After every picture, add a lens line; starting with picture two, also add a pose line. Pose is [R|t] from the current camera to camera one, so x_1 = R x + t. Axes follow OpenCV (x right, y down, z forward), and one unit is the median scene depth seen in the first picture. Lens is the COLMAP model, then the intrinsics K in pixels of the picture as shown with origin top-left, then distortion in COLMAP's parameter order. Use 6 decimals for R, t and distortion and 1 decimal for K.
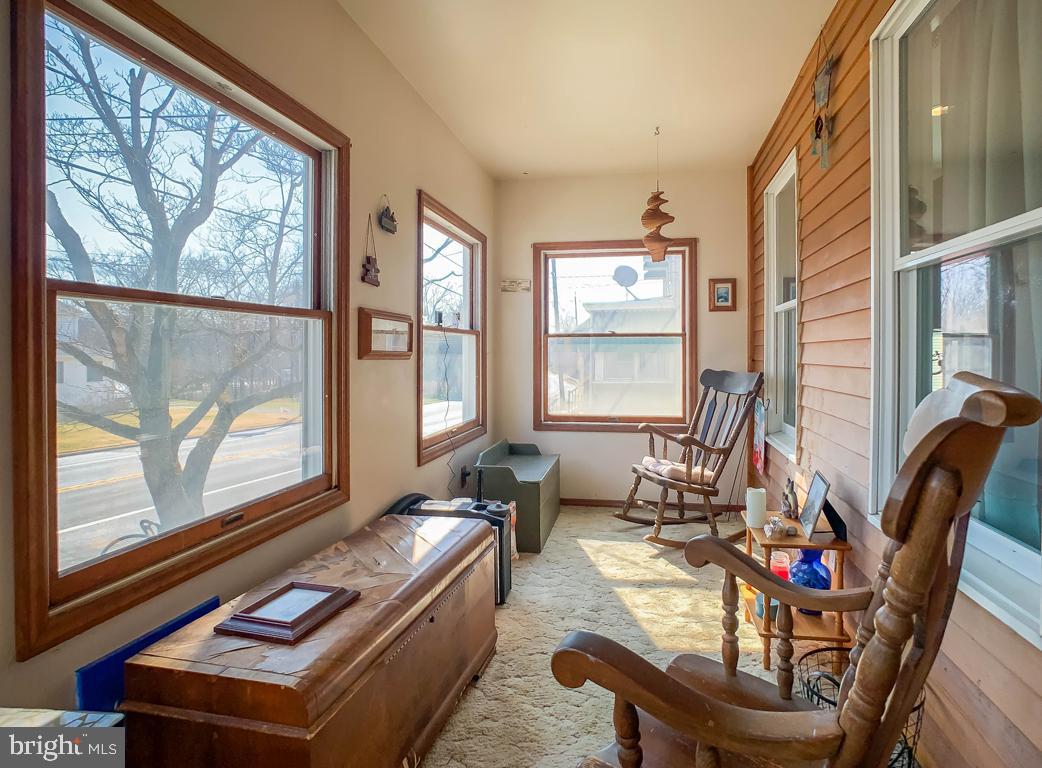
lens RADIAL K [[637.7, 0, 488.0], [0, 637.7, 363.6], [0, 0, 1]] dist [-0.039952, -0.034788]
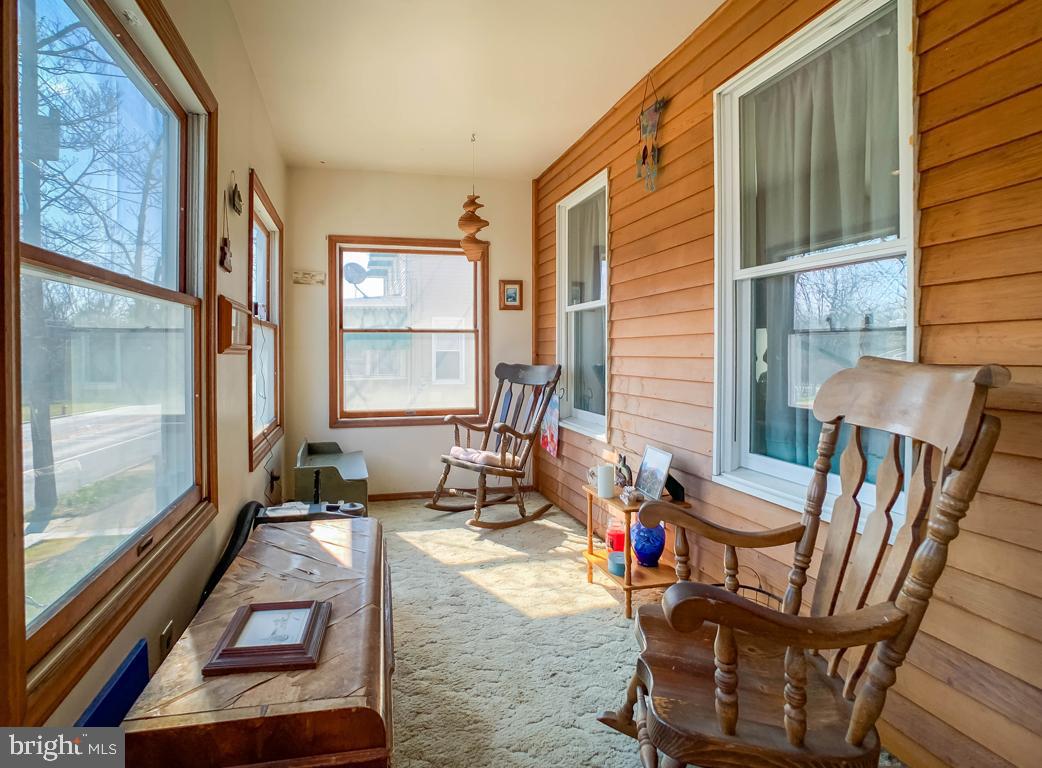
lens RADIAL K [[637.7, 0, 488.0], [0, 637.7, 363.6], [0, 0, 1]] dist [-0.039952, -0.034788]
pose [[0.897803, -0.009672, 0.440291, -0.182230], [0.008384, 0.999953, 0.004871, 0.004975], [-0.440317, -0.000681, 0.897842, 0.034237]]
